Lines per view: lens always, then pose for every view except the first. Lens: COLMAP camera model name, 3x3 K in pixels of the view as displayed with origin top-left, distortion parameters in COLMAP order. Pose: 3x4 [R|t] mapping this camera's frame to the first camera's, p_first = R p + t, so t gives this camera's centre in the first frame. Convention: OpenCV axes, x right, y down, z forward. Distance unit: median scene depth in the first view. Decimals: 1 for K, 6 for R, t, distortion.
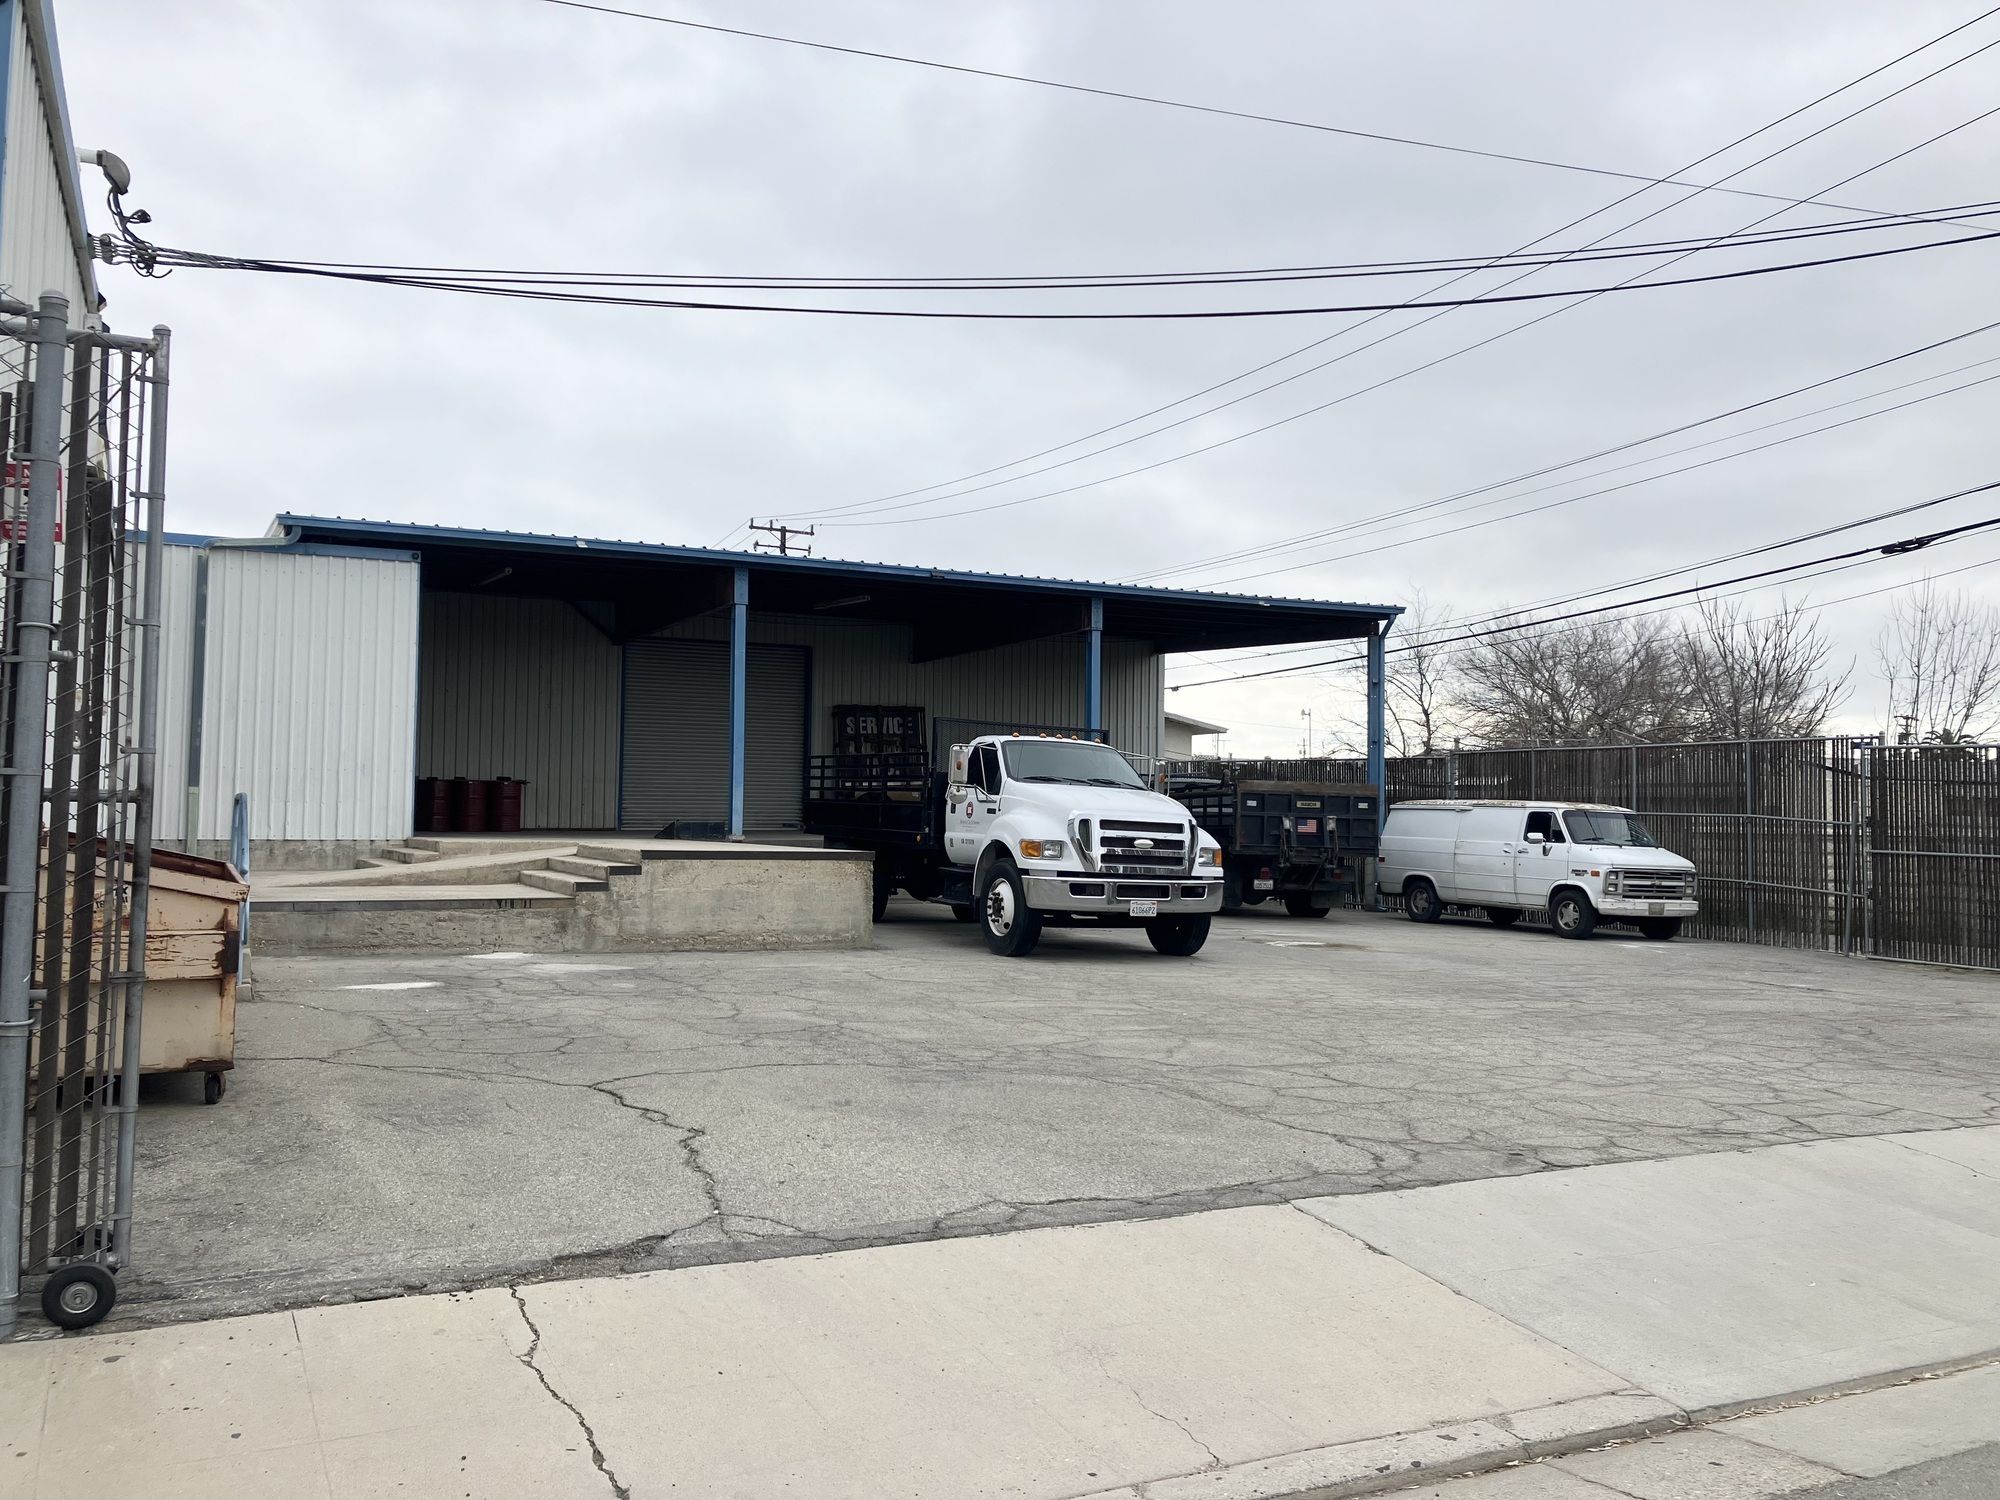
lens RADIAL K [[1647.8, 0, 1002.4], [0, 1647.8, 745.3], [0, 0, 1]] dist [0.075959, -0.060578]
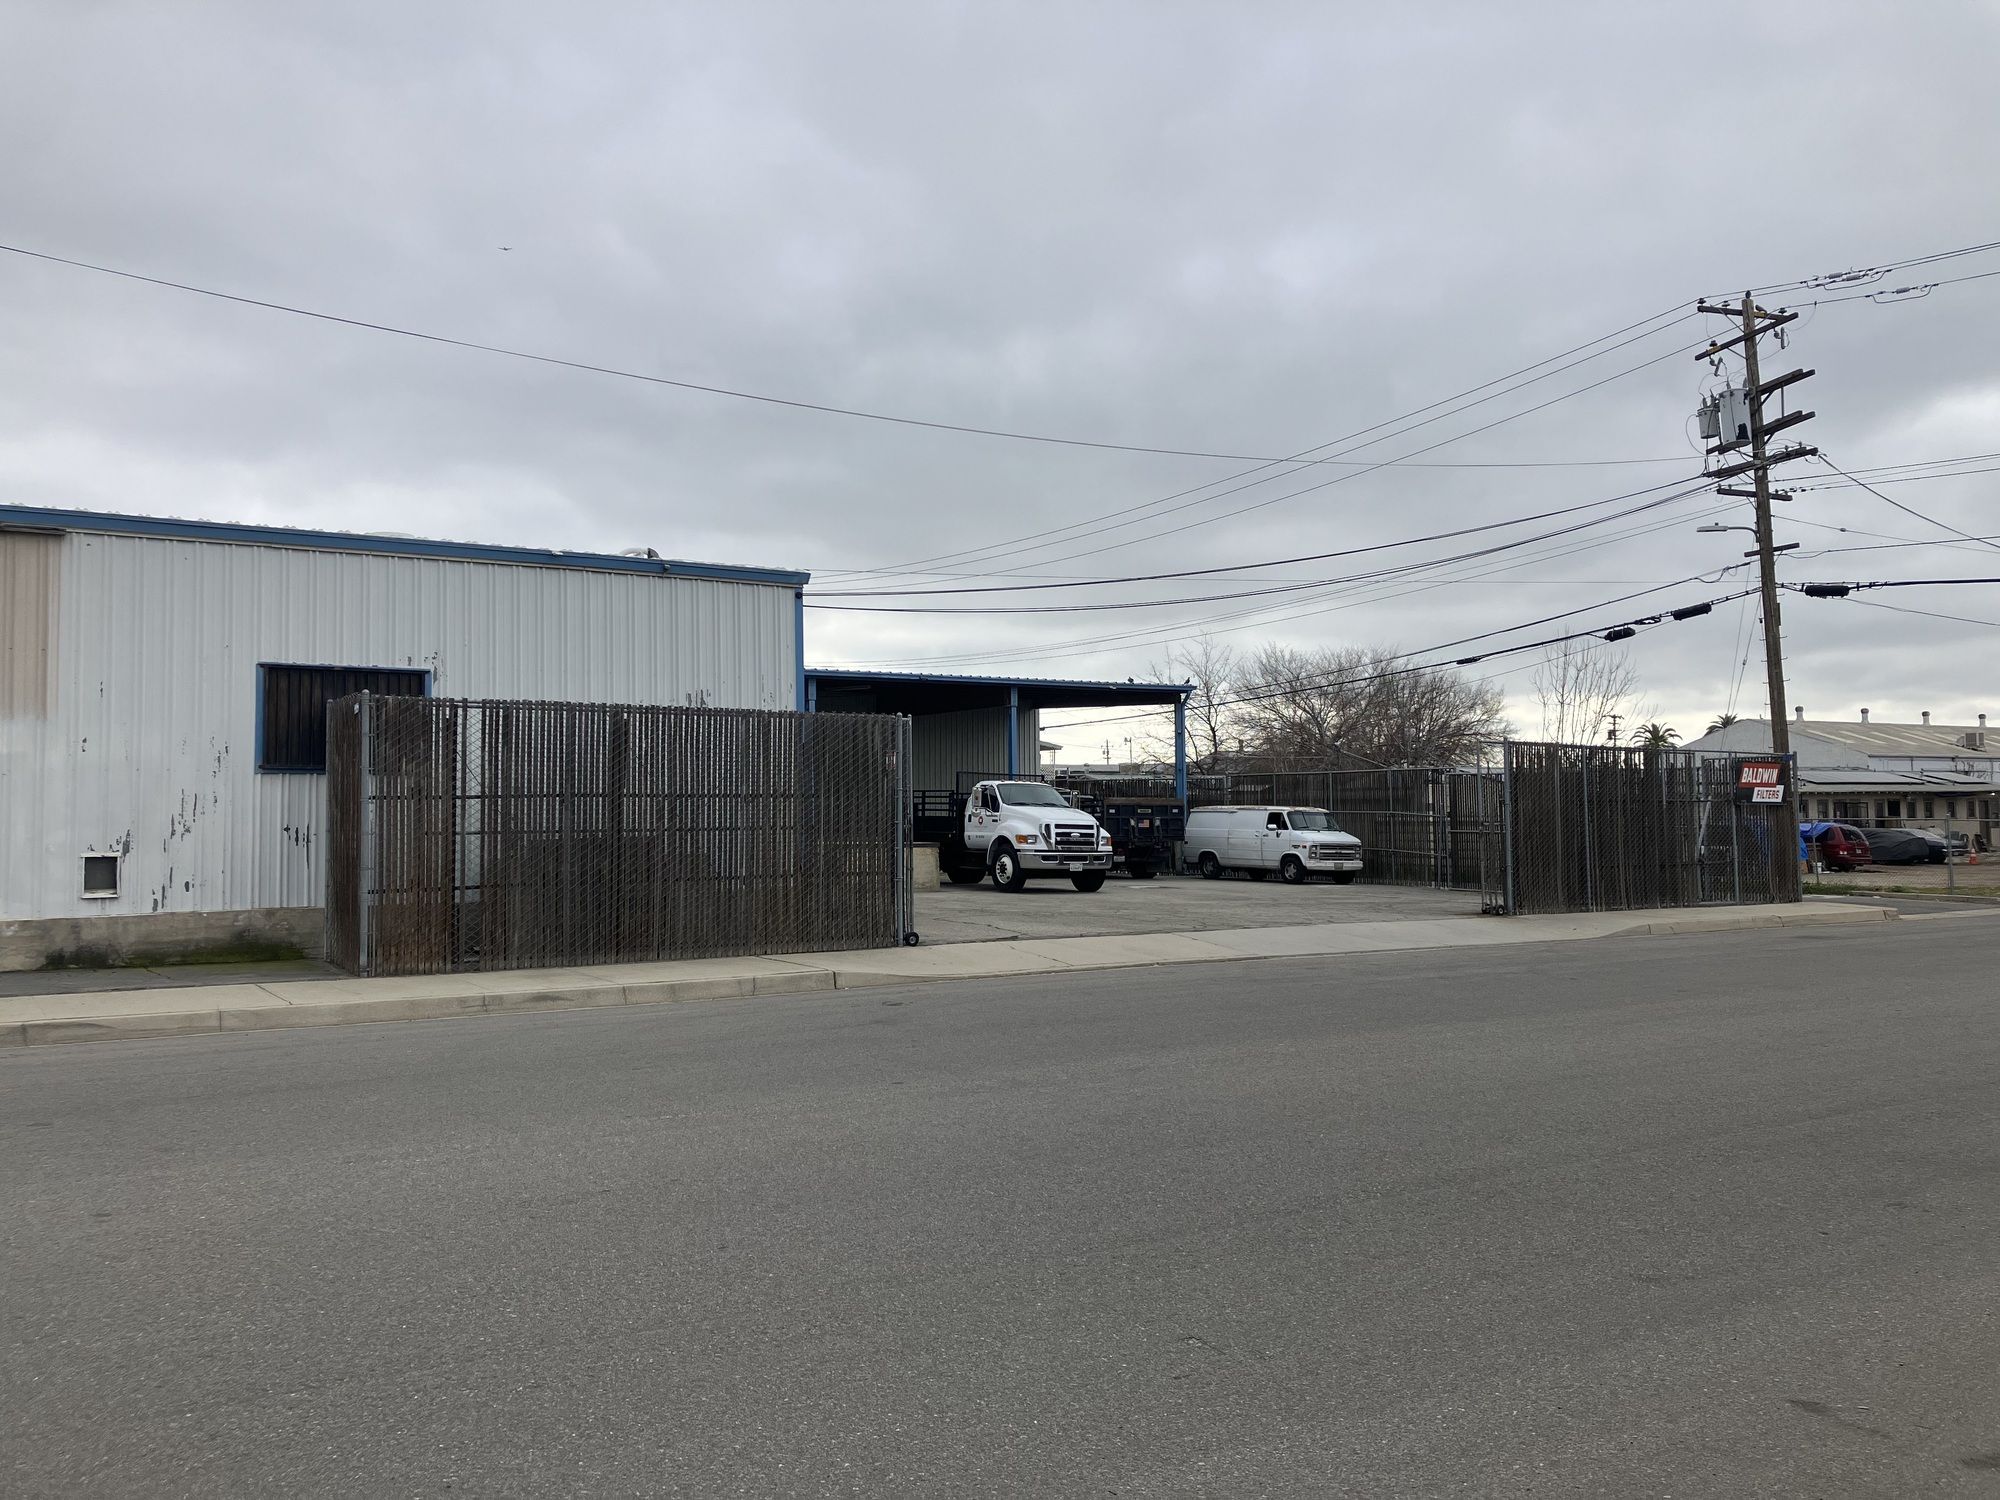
lens RADIAL K [[1647.8, 0, 1010.0], [0, 1647.8, 751.3], [0, 0, 1]] dist [0.075959, -0.060578]
pose [[0.991918, -0.017215, 0.125711, -0.169415], [0.016601, 0.999845, 0.005931, -0.039150], [-0.125794, -0.003796, 0.992049, -0.687603]]
